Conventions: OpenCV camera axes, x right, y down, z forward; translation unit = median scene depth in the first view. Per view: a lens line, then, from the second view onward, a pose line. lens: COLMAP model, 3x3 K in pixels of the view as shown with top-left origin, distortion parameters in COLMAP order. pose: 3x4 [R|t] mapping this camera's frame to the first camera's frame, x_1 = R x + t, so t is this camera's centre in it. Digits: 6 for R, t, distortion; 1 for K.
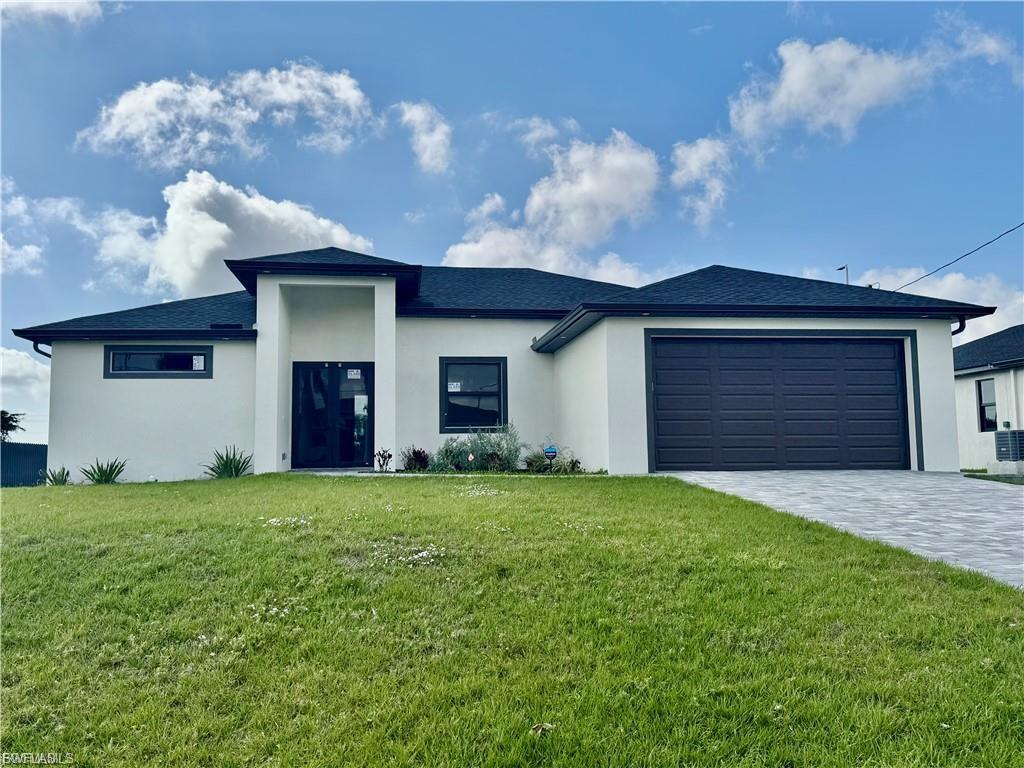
lens RADIAL K [[926.2, 0, 509.3], [0, 926.2, 387.2], [0, 0, 1]] dist [0.015751, -0.022976]
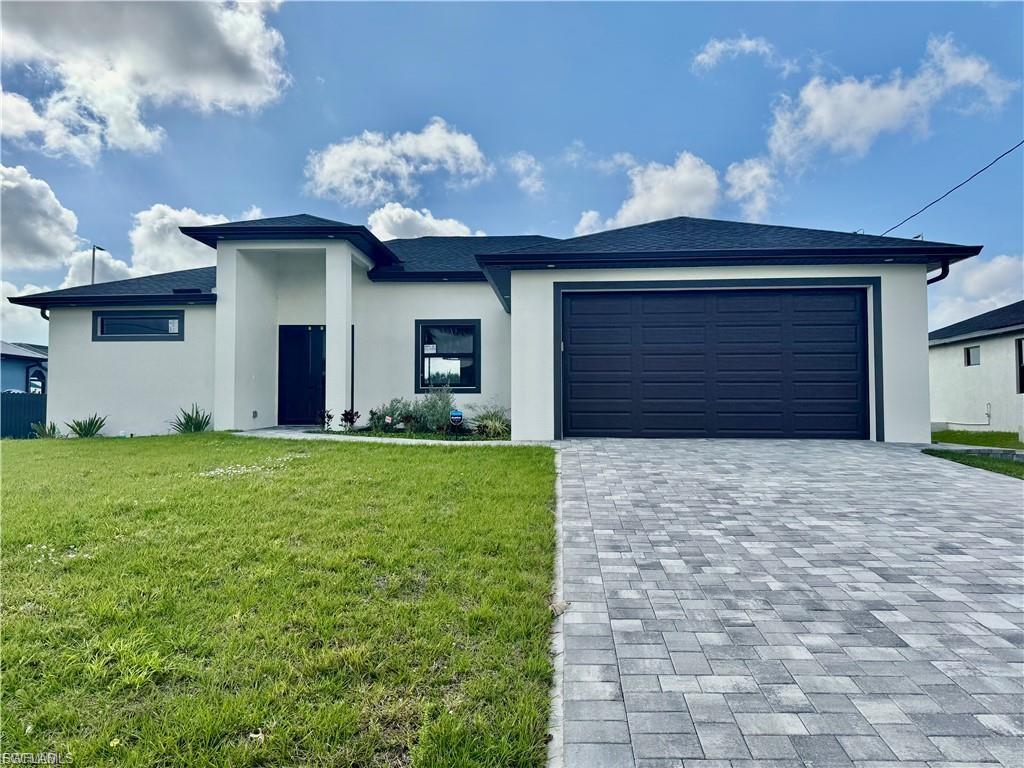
lens RADIAL K [[732.9, 0, 516.3], [0, 732.9, 392.9], [0, 0, 1]] dist [0.023889, -0.031909]
pose [[0.980429, 0.007510, -0.196730, 0.227615], [0.003710, 0.998390, 0.056603, 0.004049], [0.196838, -0.056226, 0.978822, 0.241999]]
